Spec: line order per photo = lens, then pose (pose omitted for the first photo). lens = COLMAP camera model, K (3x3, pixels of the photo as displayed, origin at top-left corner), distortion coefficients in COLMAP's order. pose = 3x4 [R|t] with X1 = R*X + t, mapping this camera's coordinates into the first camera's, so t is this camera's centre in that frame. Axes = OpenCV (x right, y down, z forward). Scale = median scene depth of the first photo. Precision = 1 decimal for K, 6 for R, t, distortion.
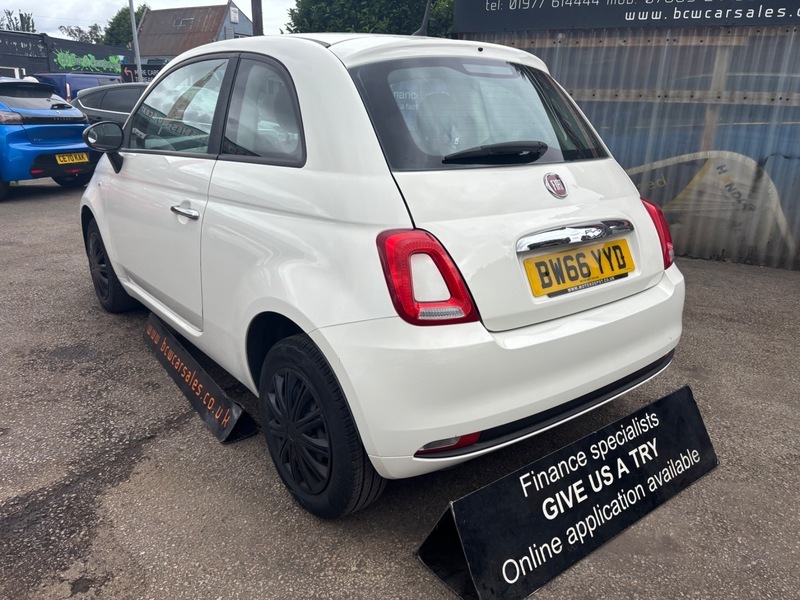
lens RADIAL K [[556.9, 0, 393.5], [0, 556.9, 300.2], [0, 0, 1]] dist [-0.004032, -0.001445]
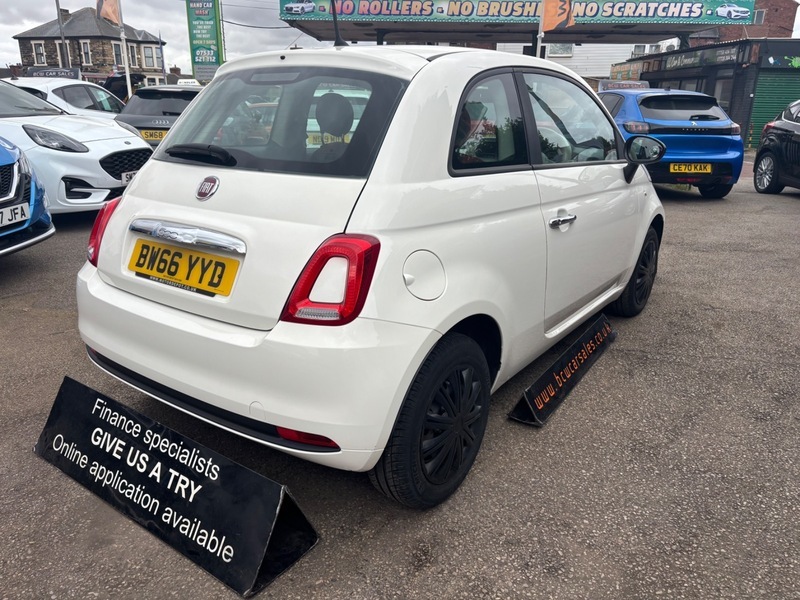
lens RADIAL K [[556.9, 0, 393.5], [0, 556.9, 300.2], [0, 0, 1]] dist [-0.004032, -0.001445]
pose [[0.356004, 0.297128, -0.885988, 1.383454], [-0.314420, 0.930912, 0.185855, -0.311214], [0.880000, 0.212408, 0.424832, 0.903670]]
